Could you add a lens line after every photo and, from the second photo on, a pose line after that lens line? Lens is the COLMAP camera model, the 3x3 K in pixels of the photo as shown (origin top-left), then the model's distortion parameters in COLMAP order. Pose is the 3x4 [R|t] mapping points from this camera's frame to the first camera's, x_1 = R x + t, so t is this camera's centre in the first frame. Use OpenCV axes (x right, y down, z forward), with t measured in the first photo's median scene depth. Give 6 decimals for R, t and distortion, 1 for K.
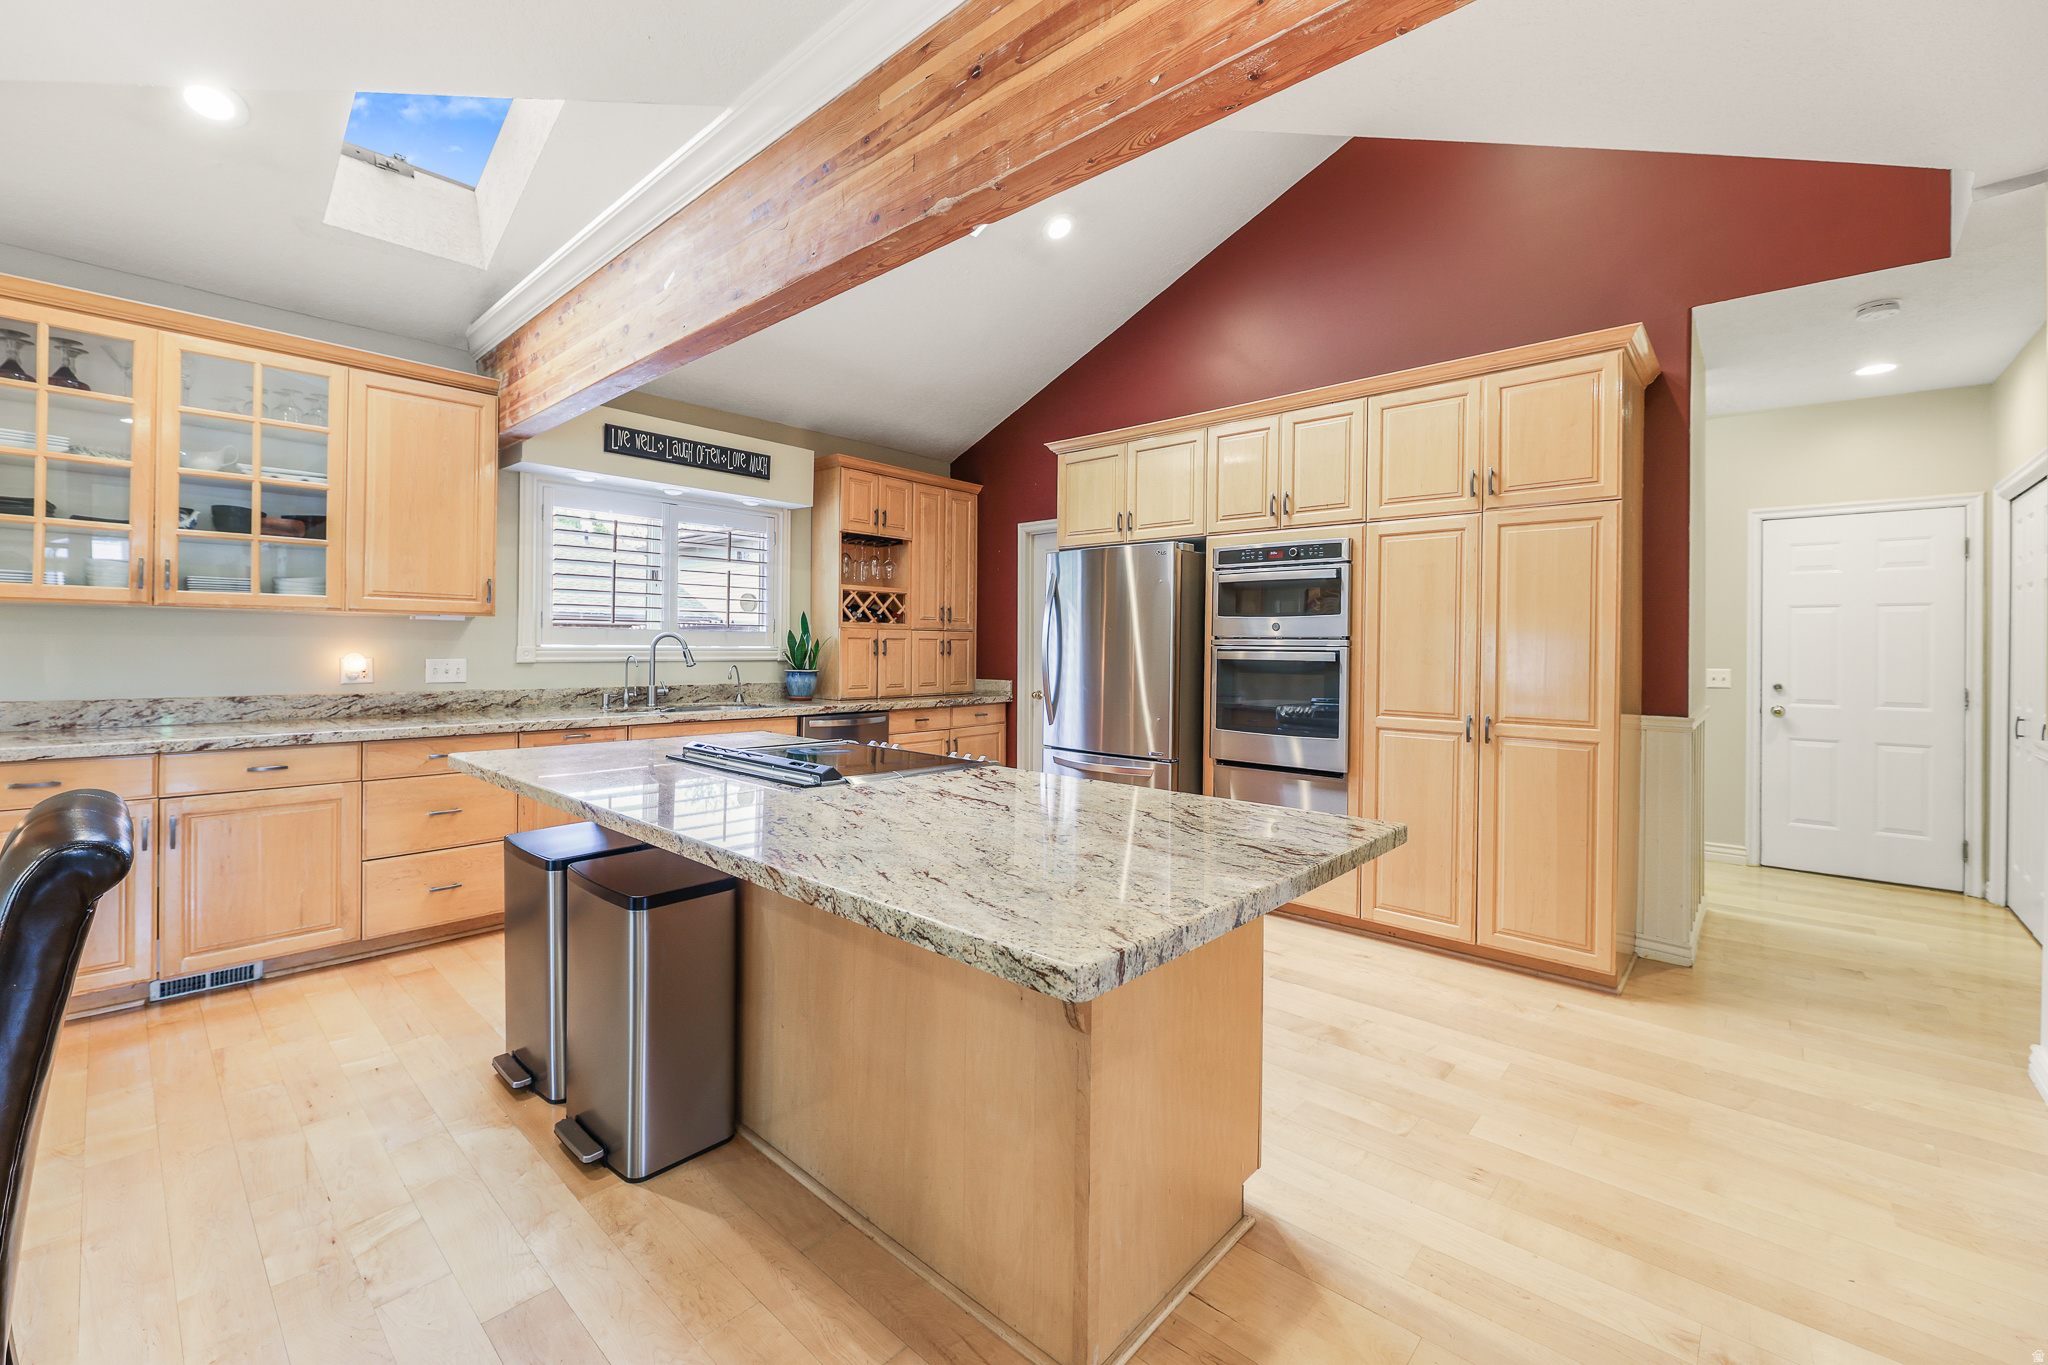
lens RADIAL K [[831.6, 0, 1021.7], [0, 831.6, 662.1], [0, 0, 1]] dist [-0.002081, -0.002842]
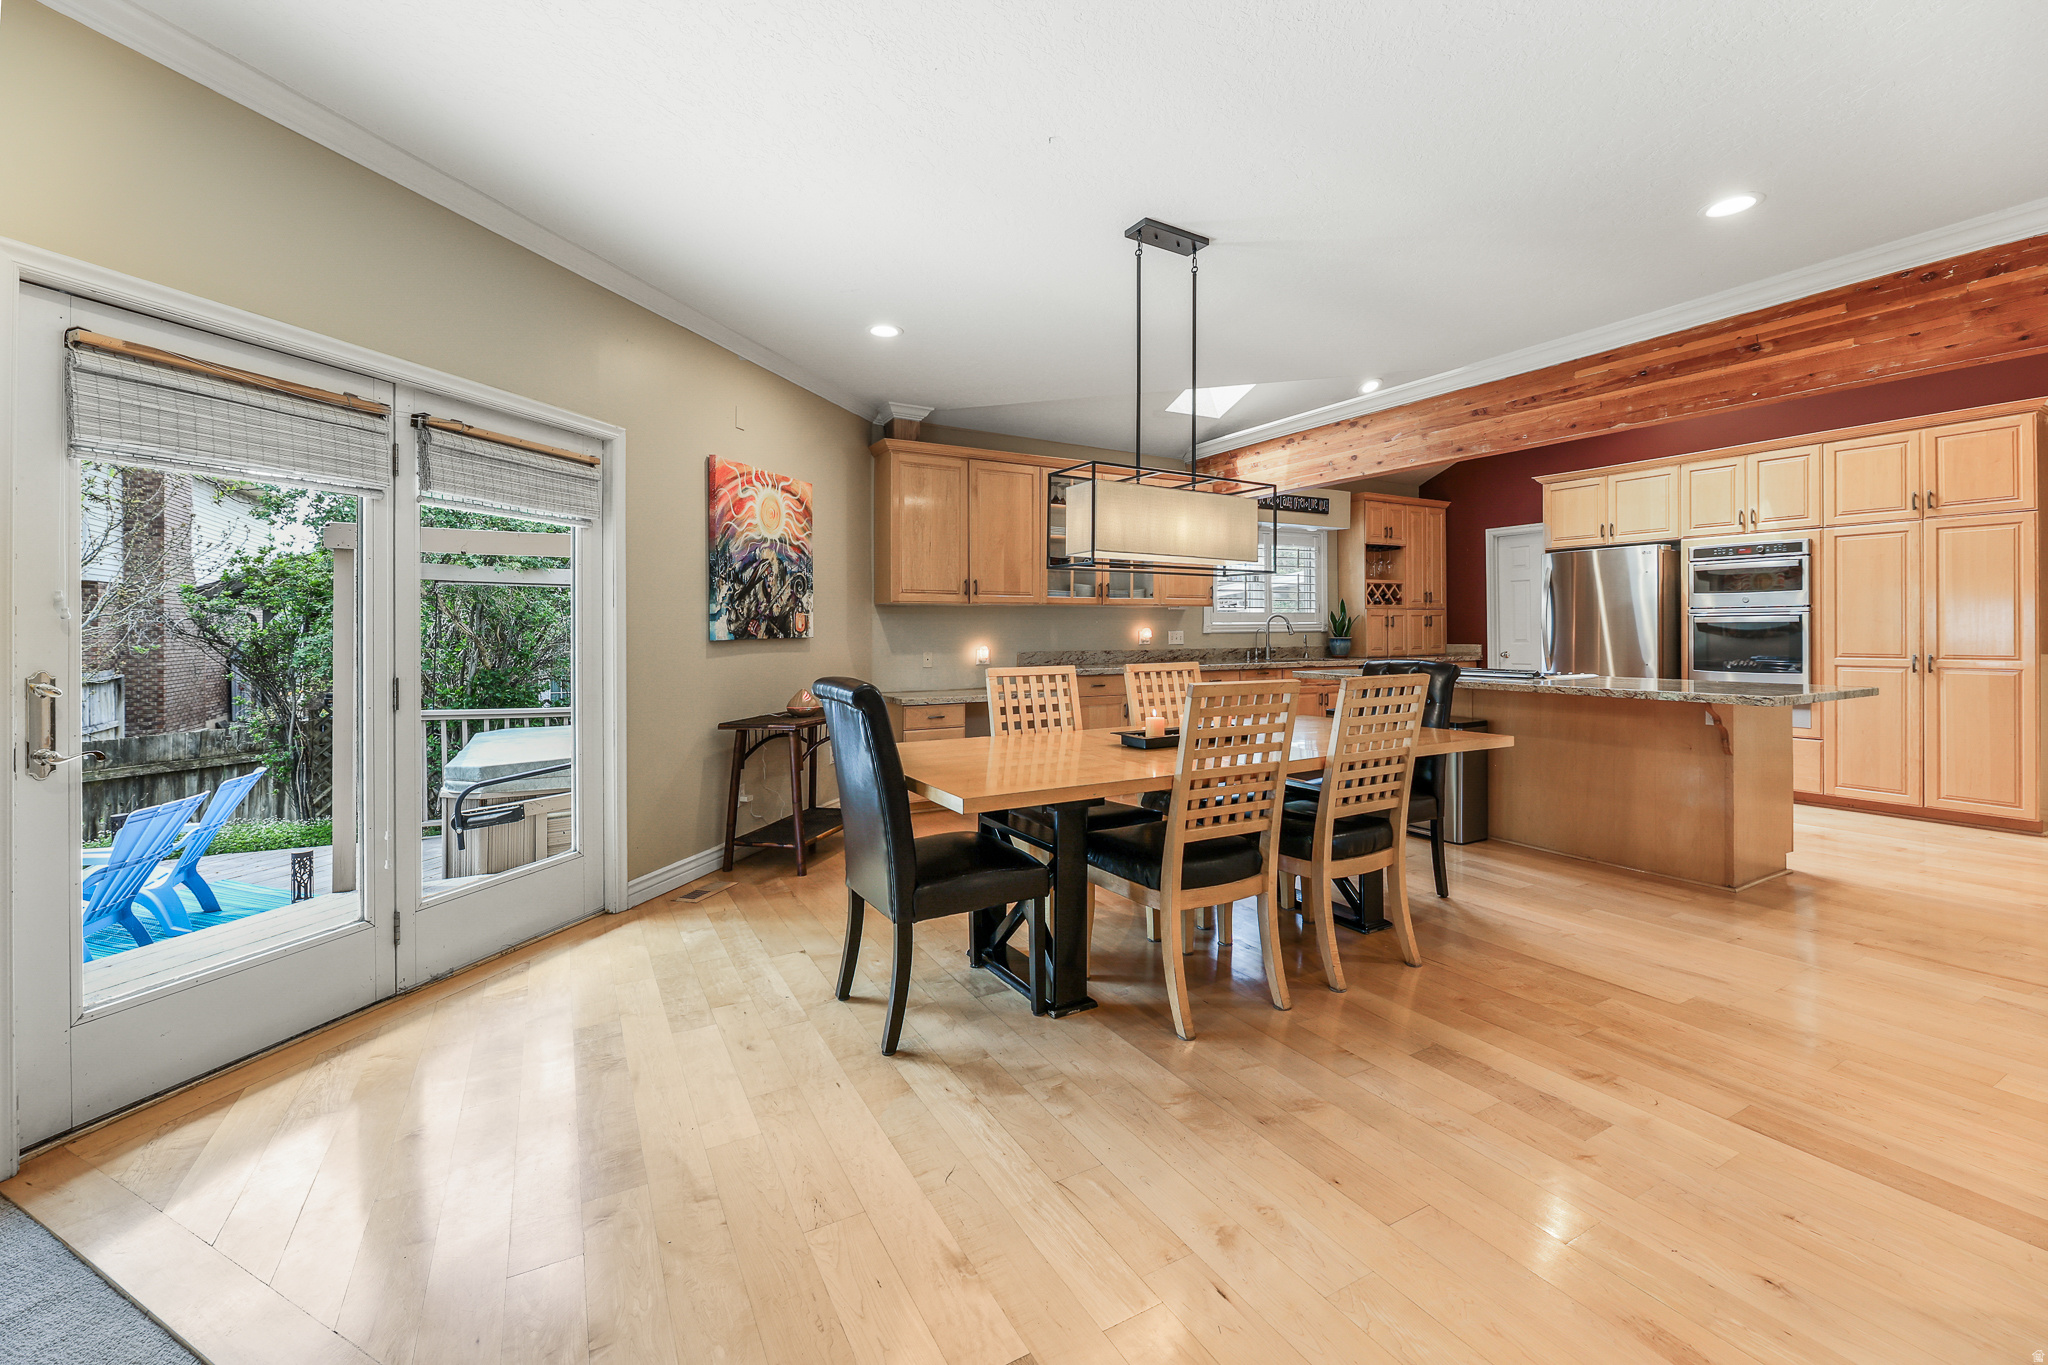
lens RADIAL K [[831.6, 0, 1011.1], [0, 831.6, 639.3], [0, 0, 1]] dist [-0.002081, -0.002842]
pose [[0.944184, -0.014448, -0.329102, -0.426480], [0.012373, 0.999888, -0.008401, 0.023315], [0.329187, 0.003860, 0.944257, -0.790346]]
